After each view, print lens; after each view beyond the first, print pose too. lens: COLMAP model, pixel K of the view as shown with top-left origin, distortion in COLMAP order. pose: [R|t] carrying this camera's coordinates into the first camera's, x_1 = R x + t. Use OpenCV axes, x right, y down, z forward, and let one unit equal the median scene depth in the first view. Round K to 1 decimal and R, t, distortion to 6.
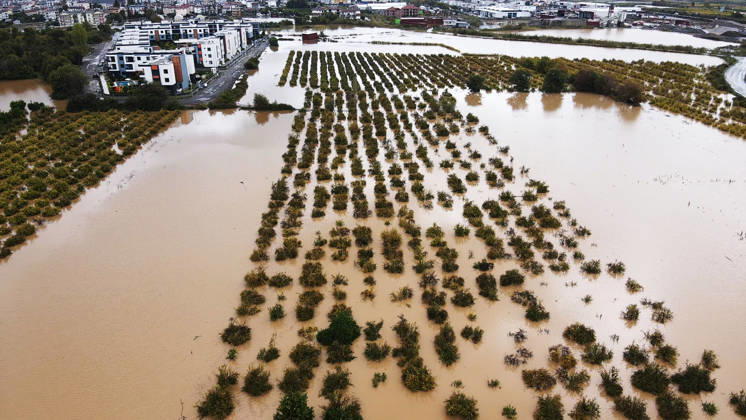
lens RADIAL K [[539.6, 0, 368.3], [0, 539.6, 207.6], [0, 0, 1]] dist [0.124218, -0.227625]
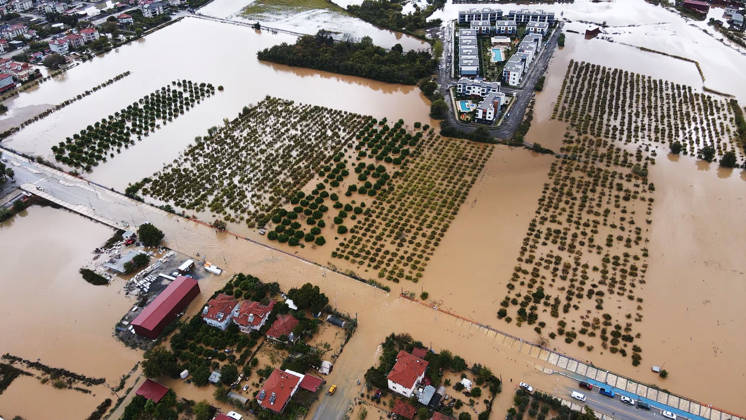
lens RADIAL K [[539.6, 0, 370.7], [0, 539.6, 208.1], [0, 0, 1]] dist [0.124218, -0.227625]
pose [[0.885756, 0.250868, -0.390514, 0.180671], [-0.149486, 0.950708, 0.271677, -0.889062], [0.439419, -0.182263, 0.879597, -2.023319]]
